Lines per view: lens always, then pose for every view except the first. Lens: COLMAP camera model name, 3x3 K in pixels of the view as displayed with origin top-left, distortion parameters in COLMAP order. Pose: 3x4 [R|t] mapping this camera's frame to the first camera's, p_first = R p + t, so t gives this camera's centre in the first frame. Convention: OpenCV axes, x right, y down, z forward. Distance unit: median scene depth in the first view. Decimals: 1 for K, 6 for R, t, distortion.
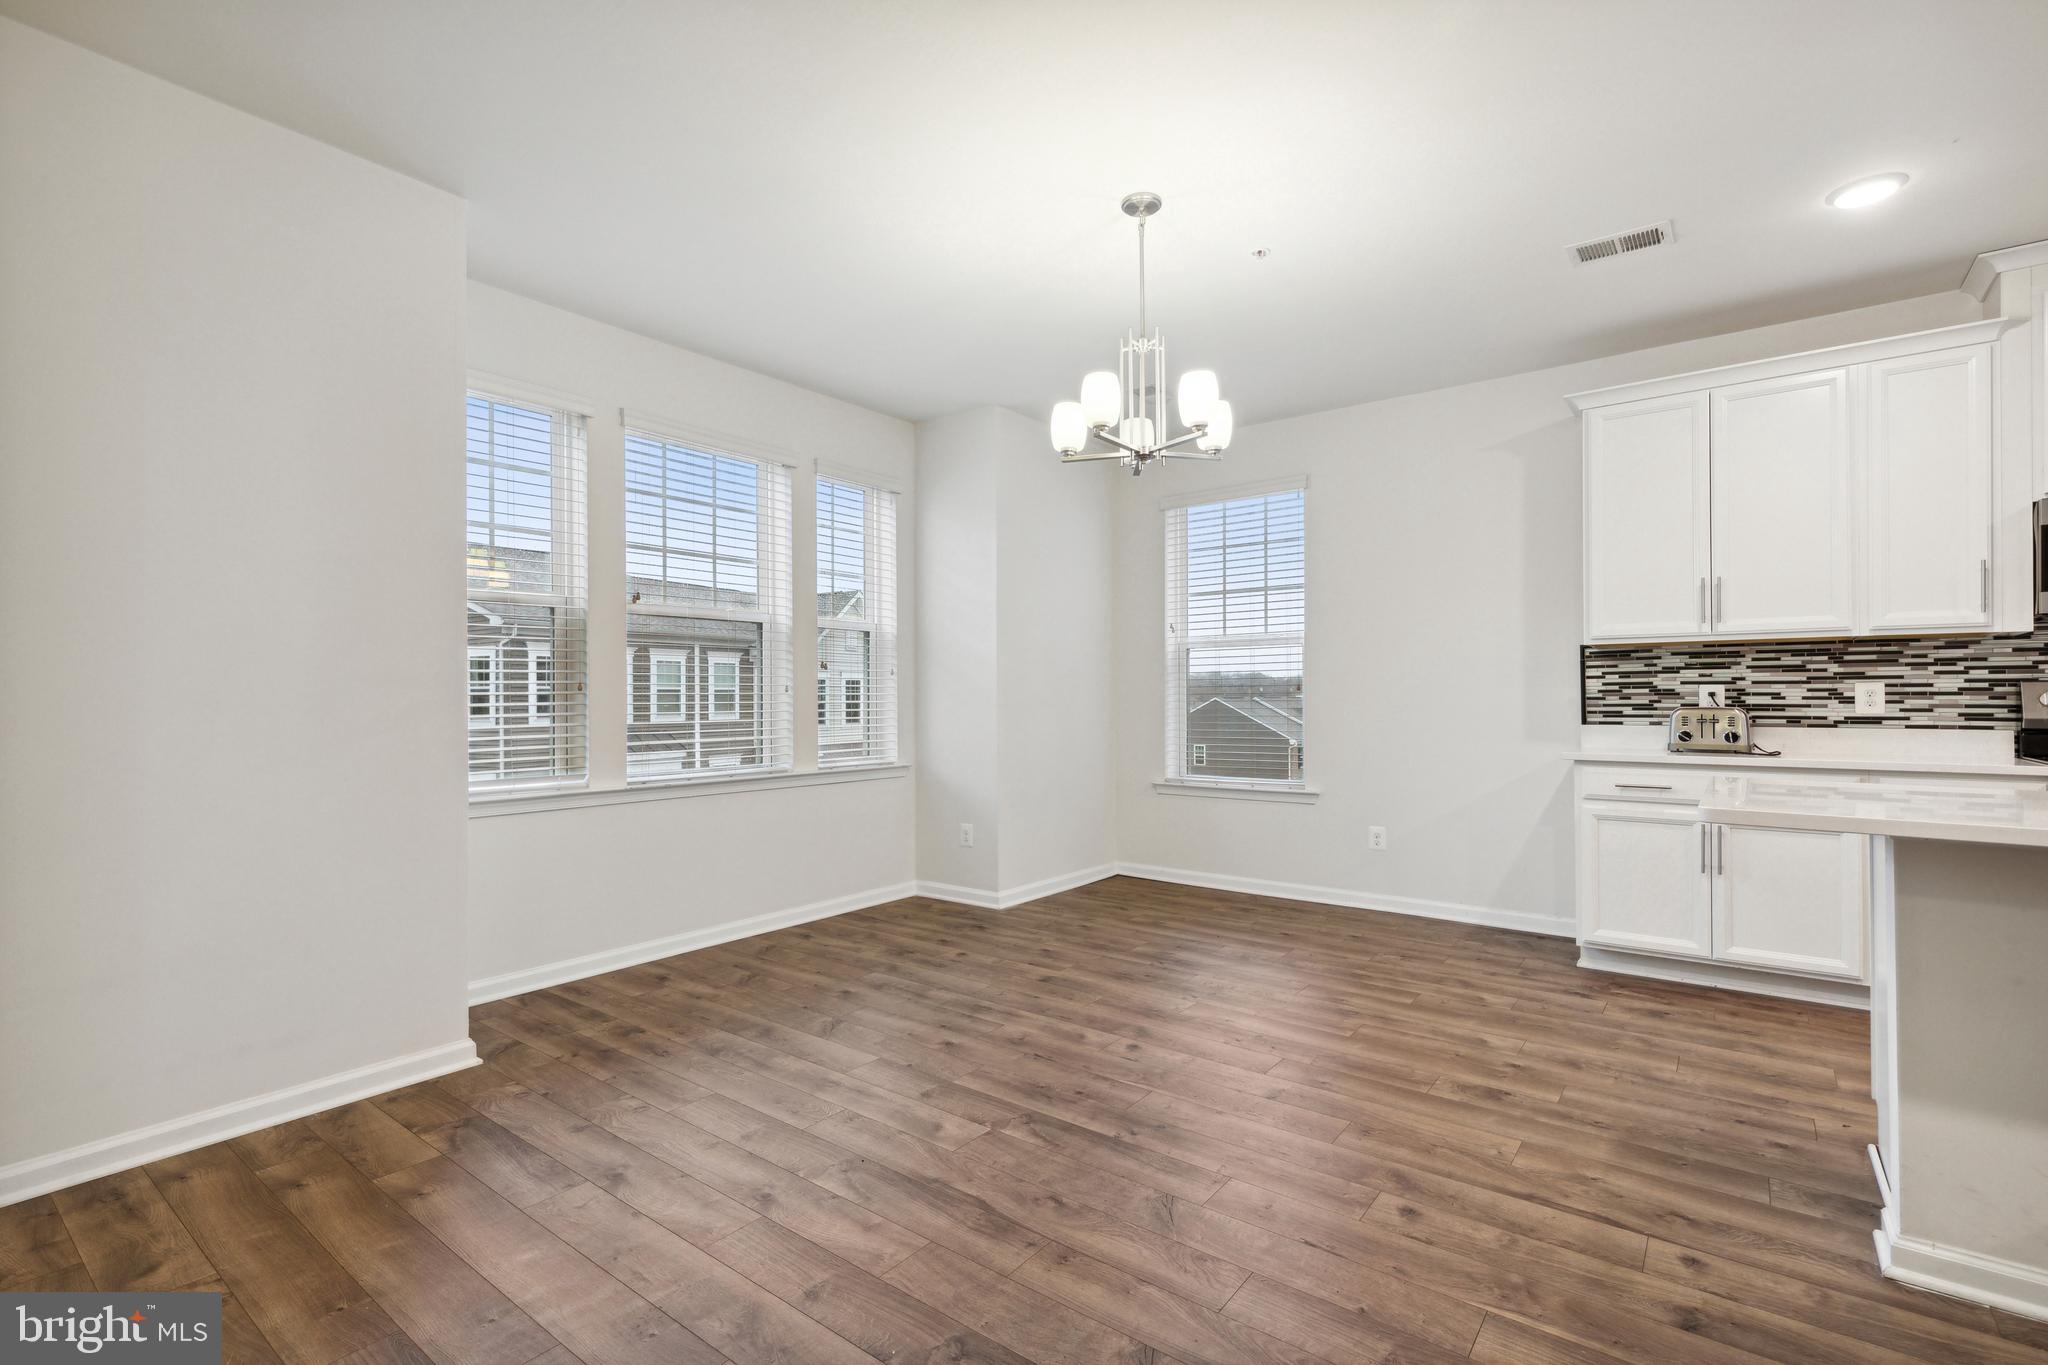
lens RADIAL K [[928.8, 0, 1015.9], [0, 928.8, 697.2], [0, 0, 1]] dist [0.008295, -0.002055]
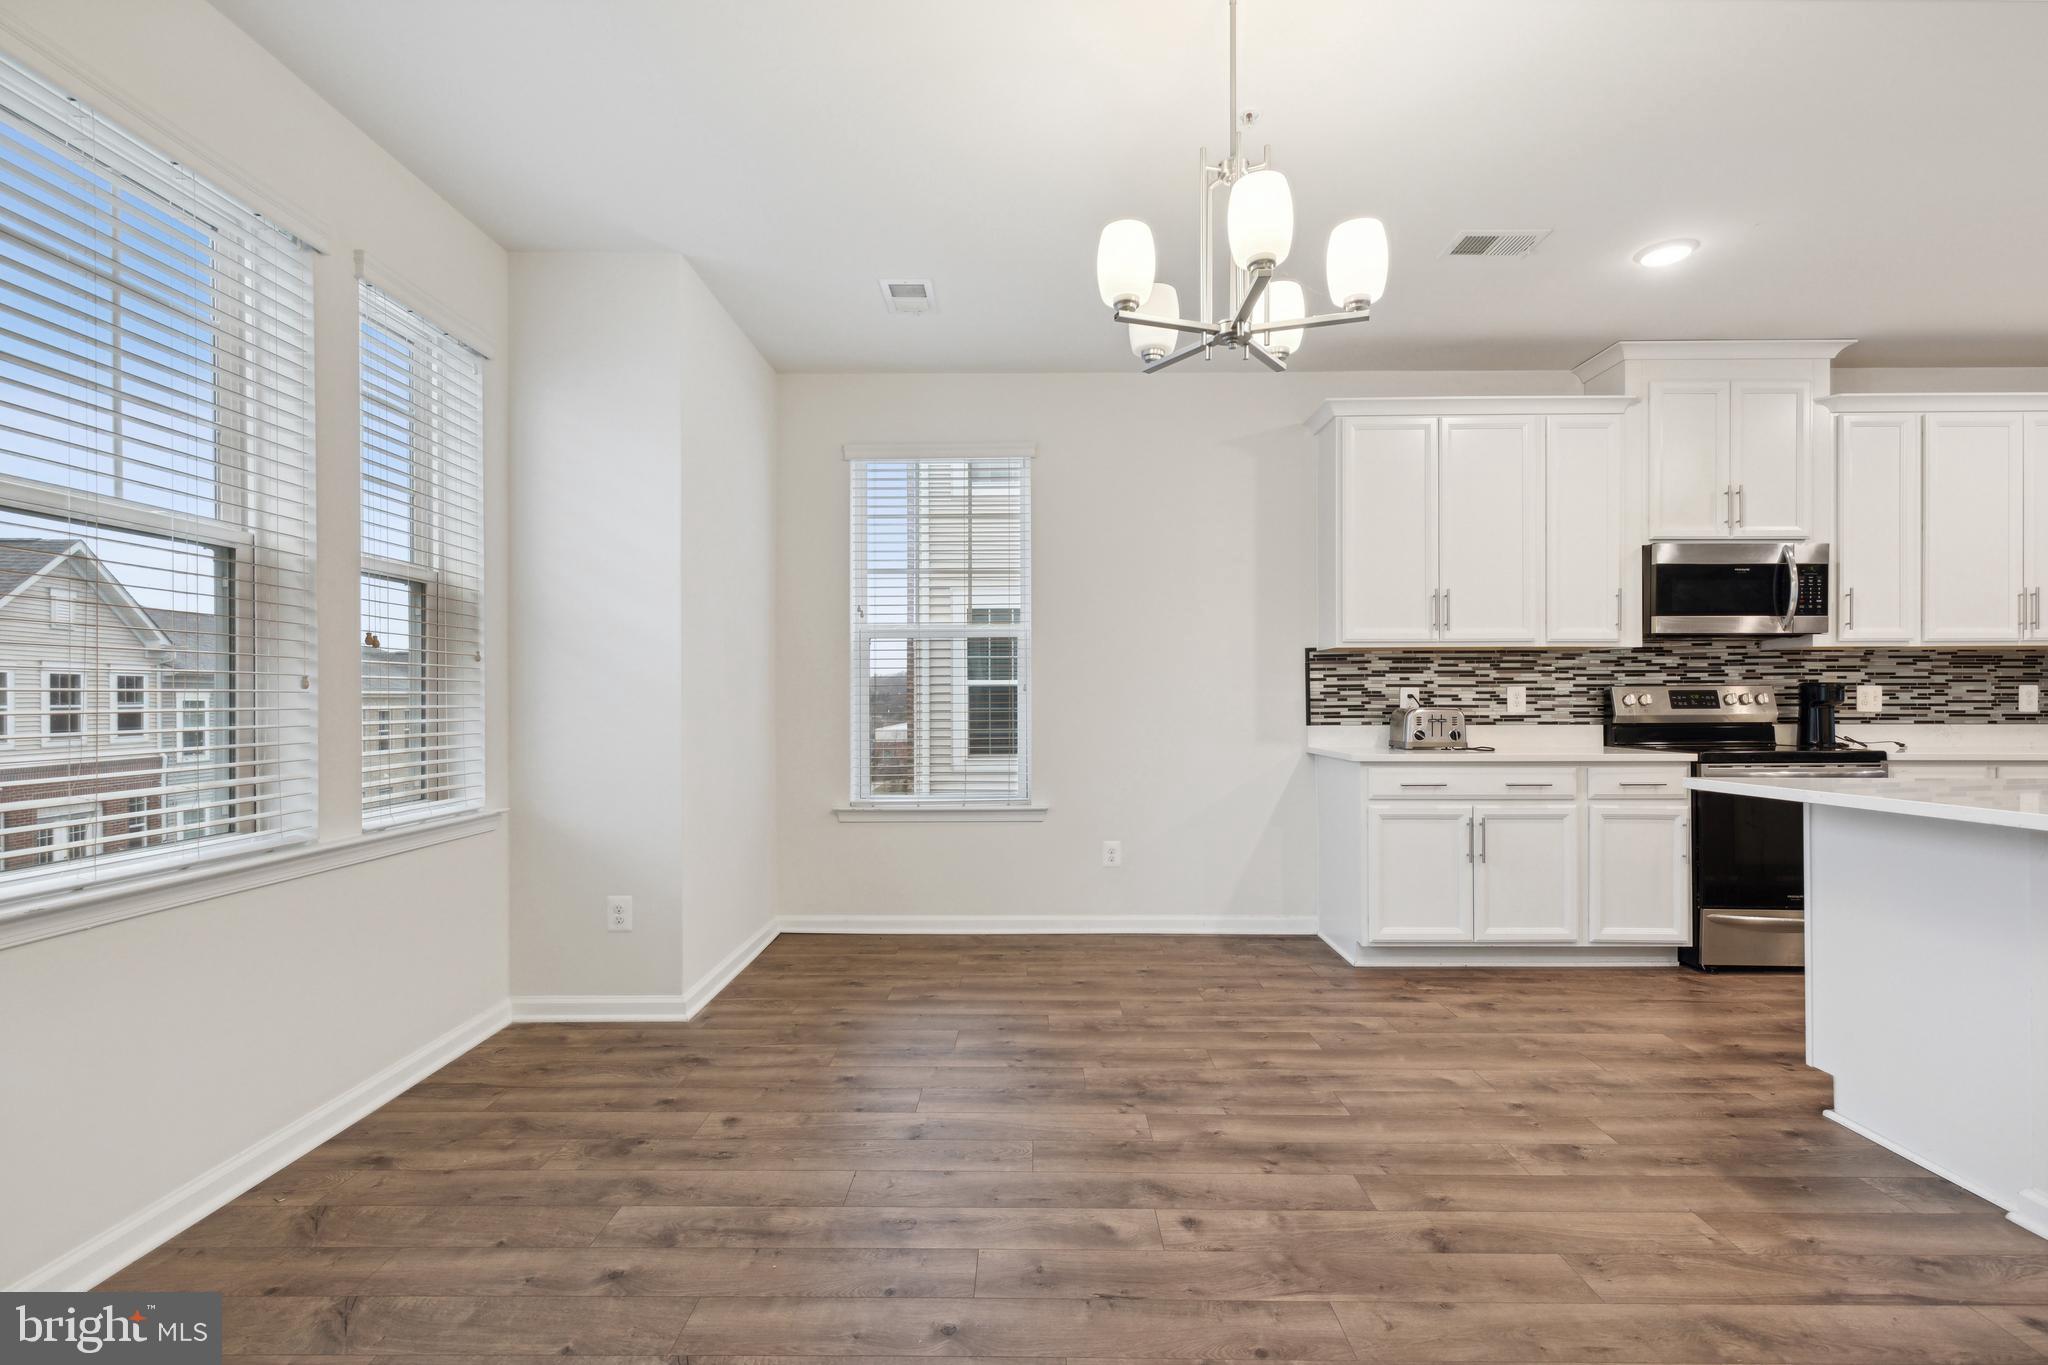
lens RADIAL K [[928.8, 0, 1023.5], [0, 928.8, 694.2], [0, 0, 1]] dist [0.008295, -0.002055]
pose [[0.795135, 0.004037, 0.606419, -0.303073], [-0.000318, 0.999980, -0.006240, 0.001815], [-0.606433, 0.004768, 0.795120, 0.438979]]
